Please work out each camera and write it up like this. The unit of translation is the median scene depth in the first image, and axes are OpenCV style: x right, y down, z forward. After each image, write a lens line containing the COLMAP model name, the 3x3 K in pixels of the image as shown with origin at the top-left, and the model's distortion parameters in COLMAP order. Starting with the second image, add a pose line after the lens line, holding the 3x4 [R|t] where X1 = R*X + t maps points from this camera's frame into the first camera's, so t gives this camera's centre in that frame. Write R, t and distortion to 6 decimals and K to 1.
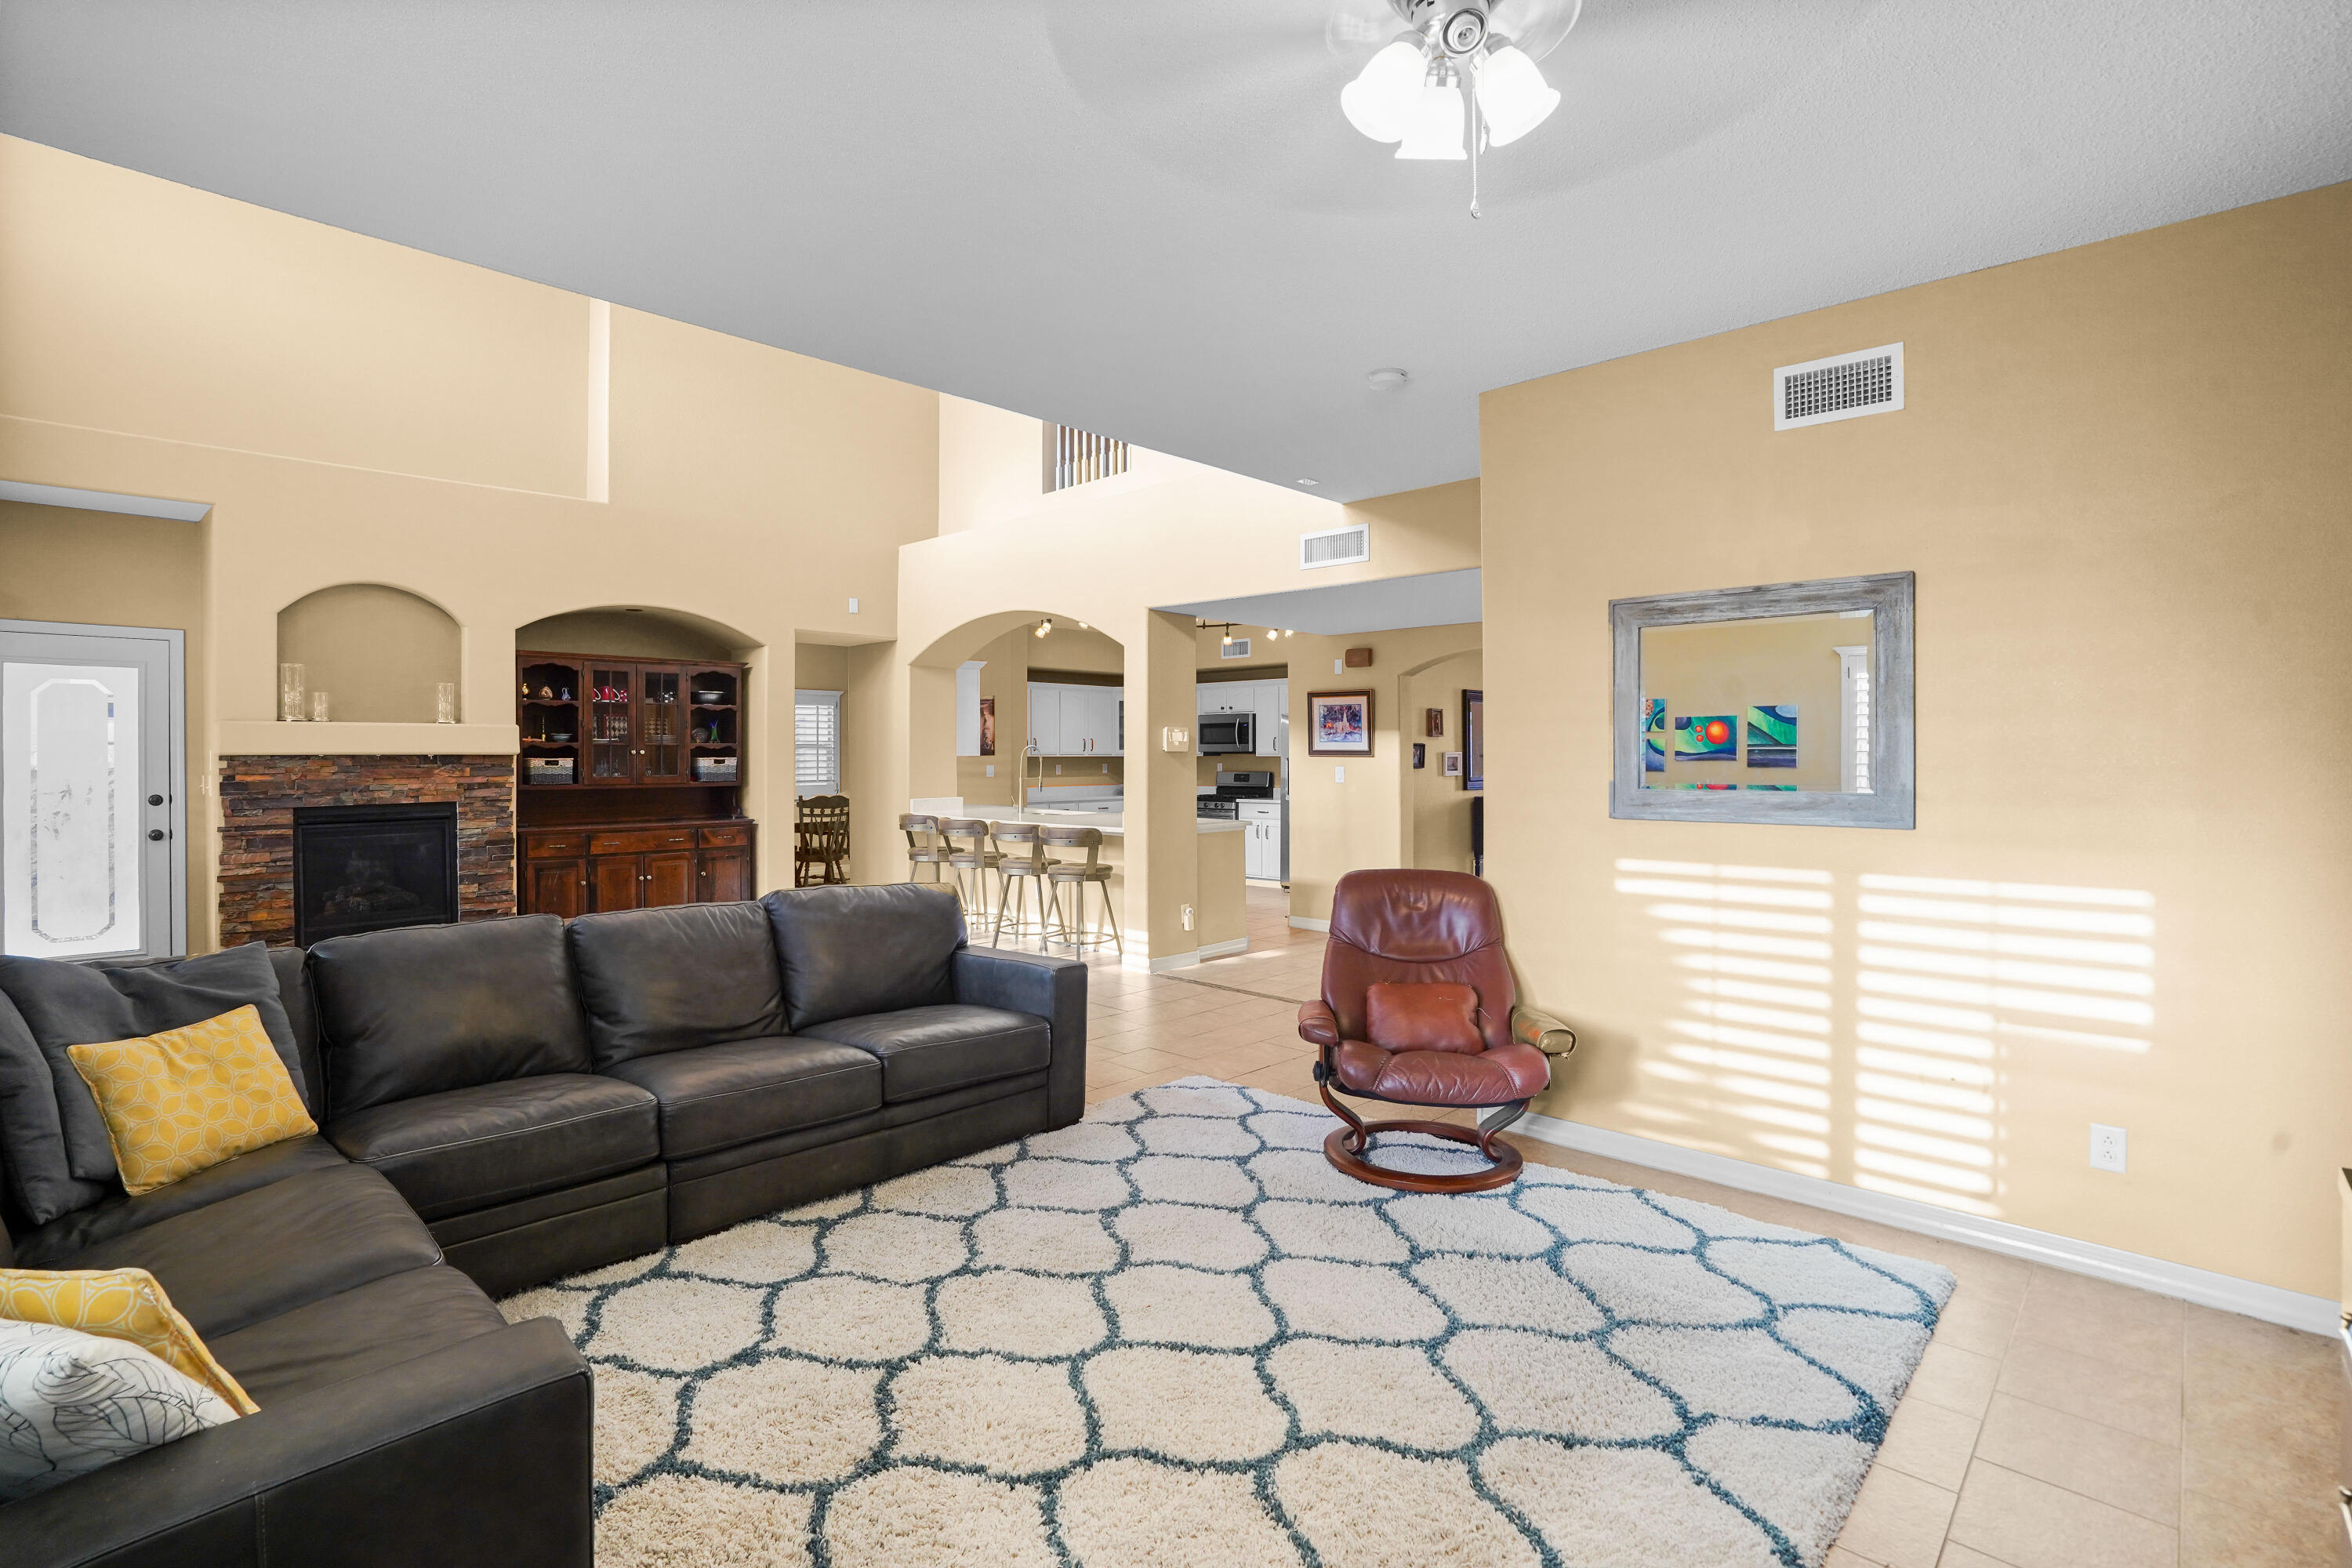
lens RADIAL K [[1112.5, 0, 1168.6], [0, 1112.5, 765.8], [0, 0, 1]] dist [-0.053905, 0.016375]
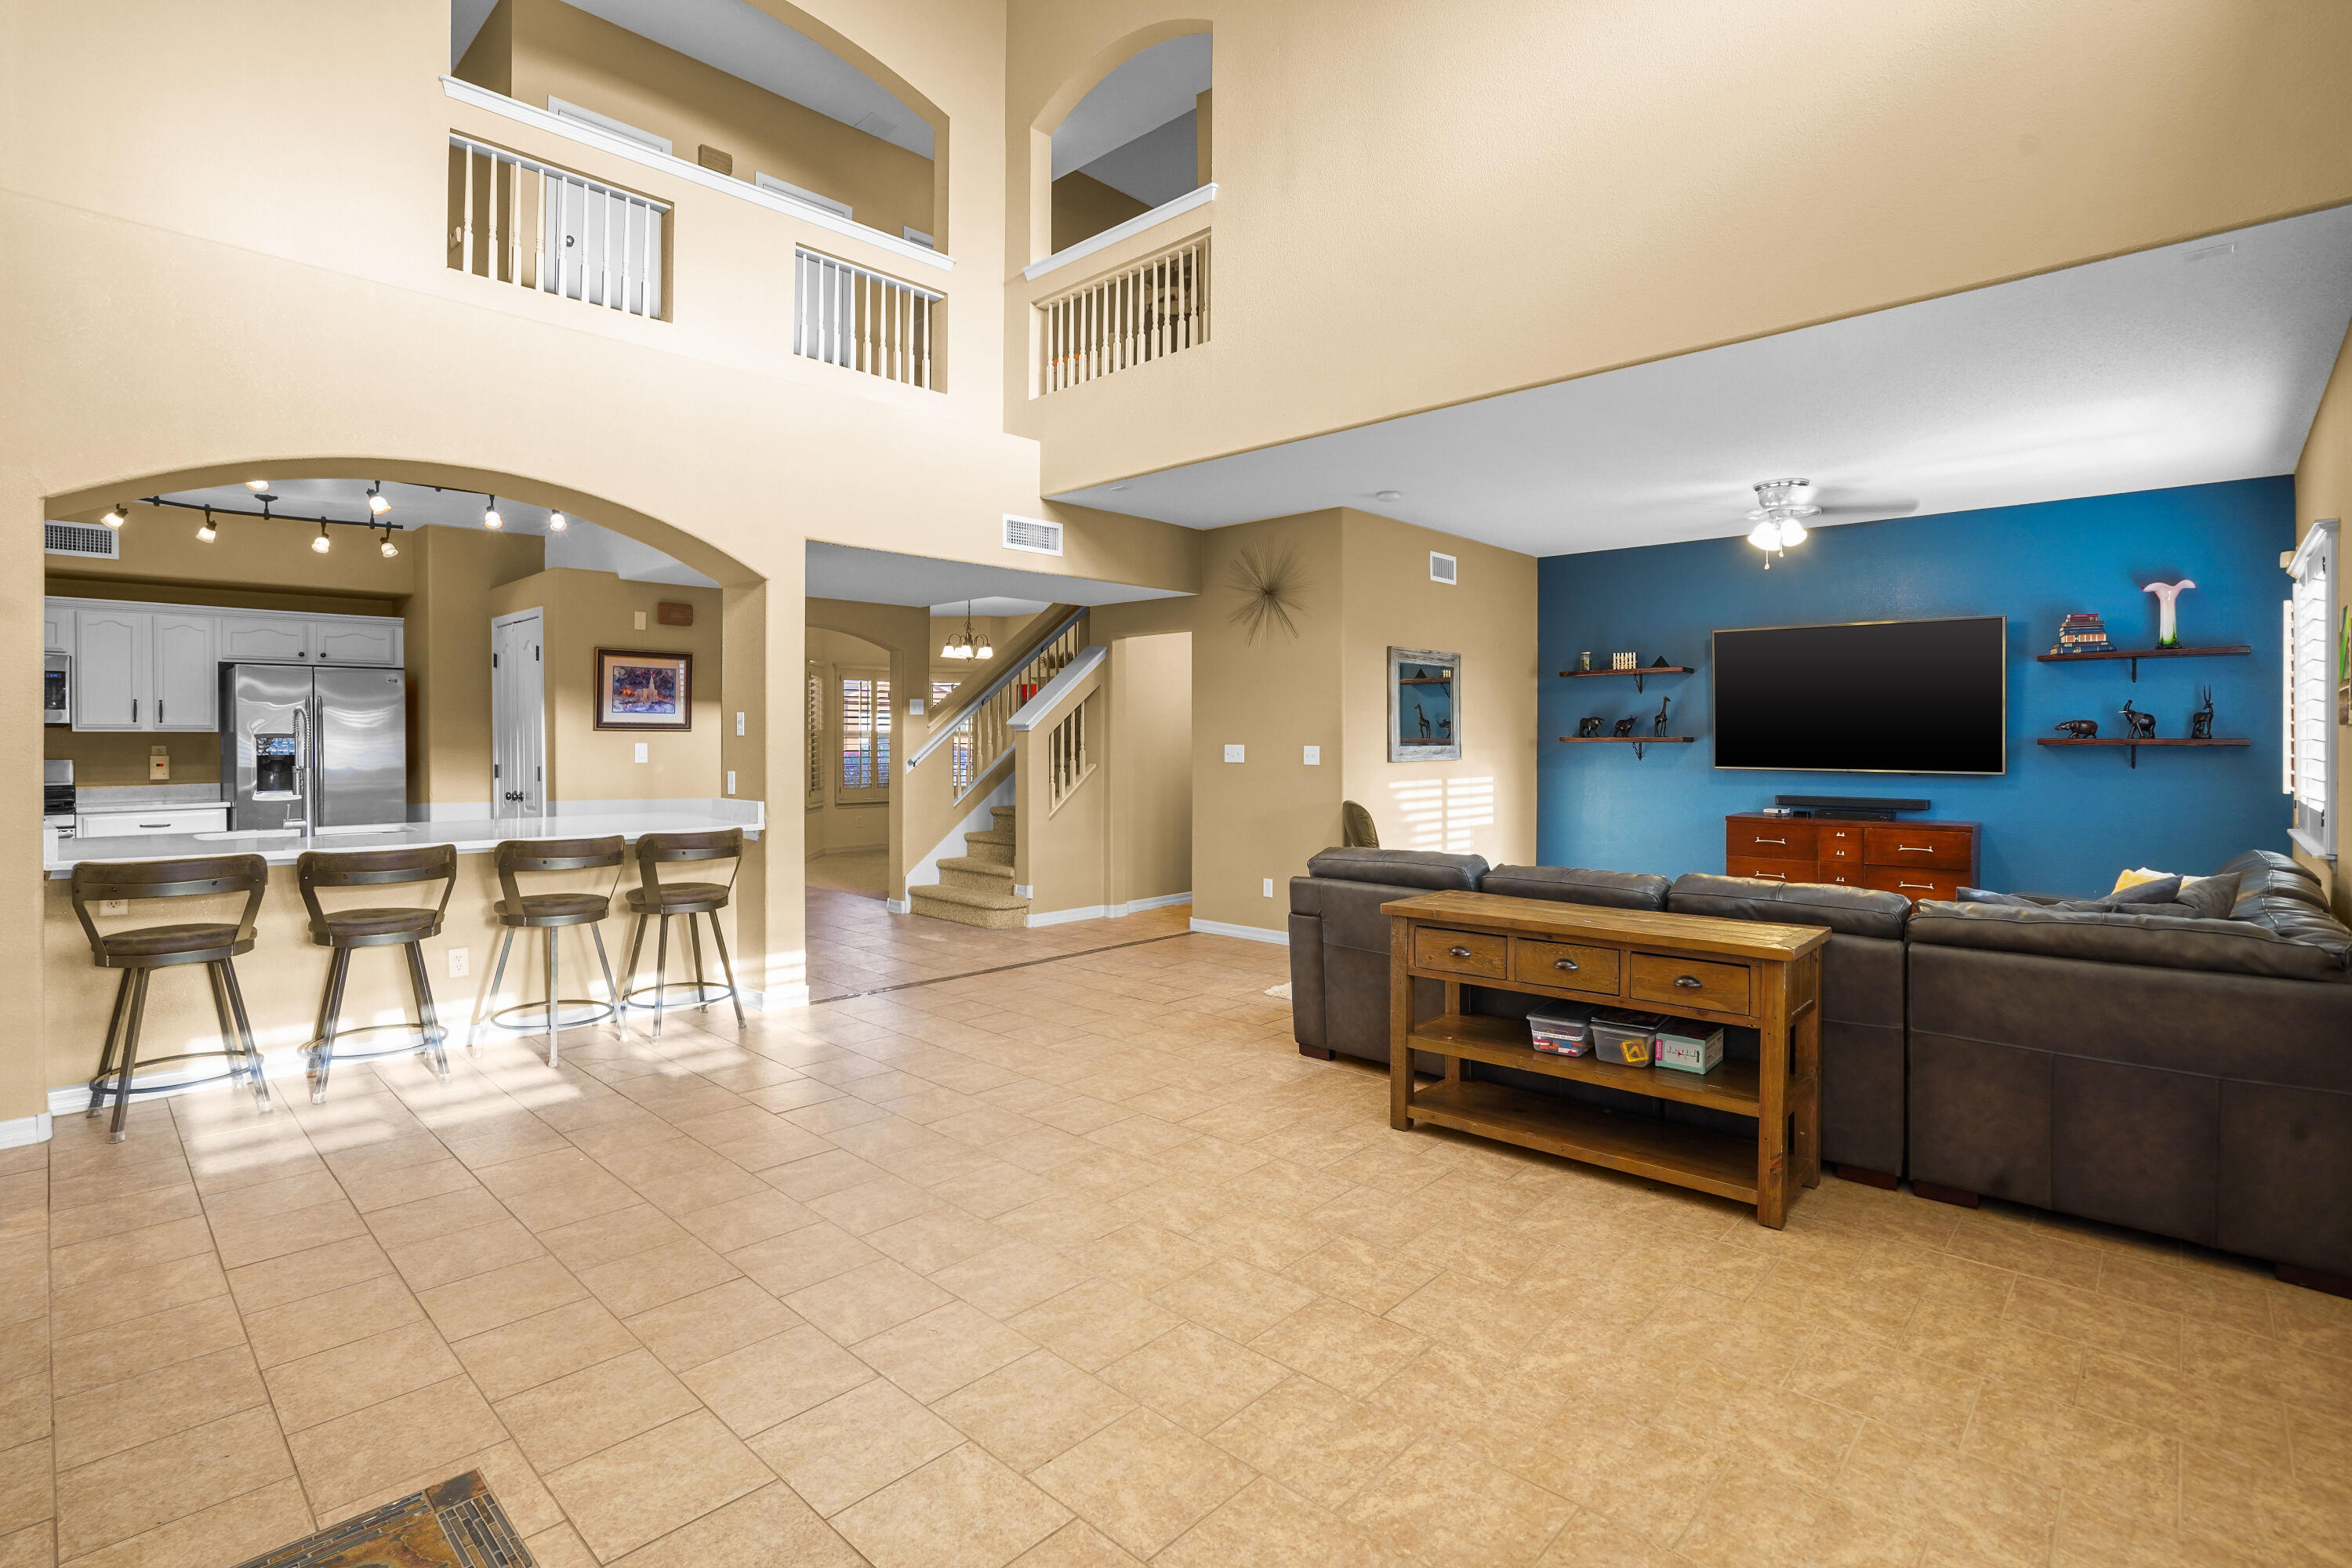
lens RADIAL K [[1112.5, 0, 1186.0], [0, 1112.5, 747.8], [0, 0, 1]] dist [-0.053905, 0.016375]
pose [[-0.022619, -0.008668, 0.999707, -0.825816], [0.010347, 0.999907, 0.008904, 0.001108], [-0.999691, 0.010545, -0.022528, 0.773694]]
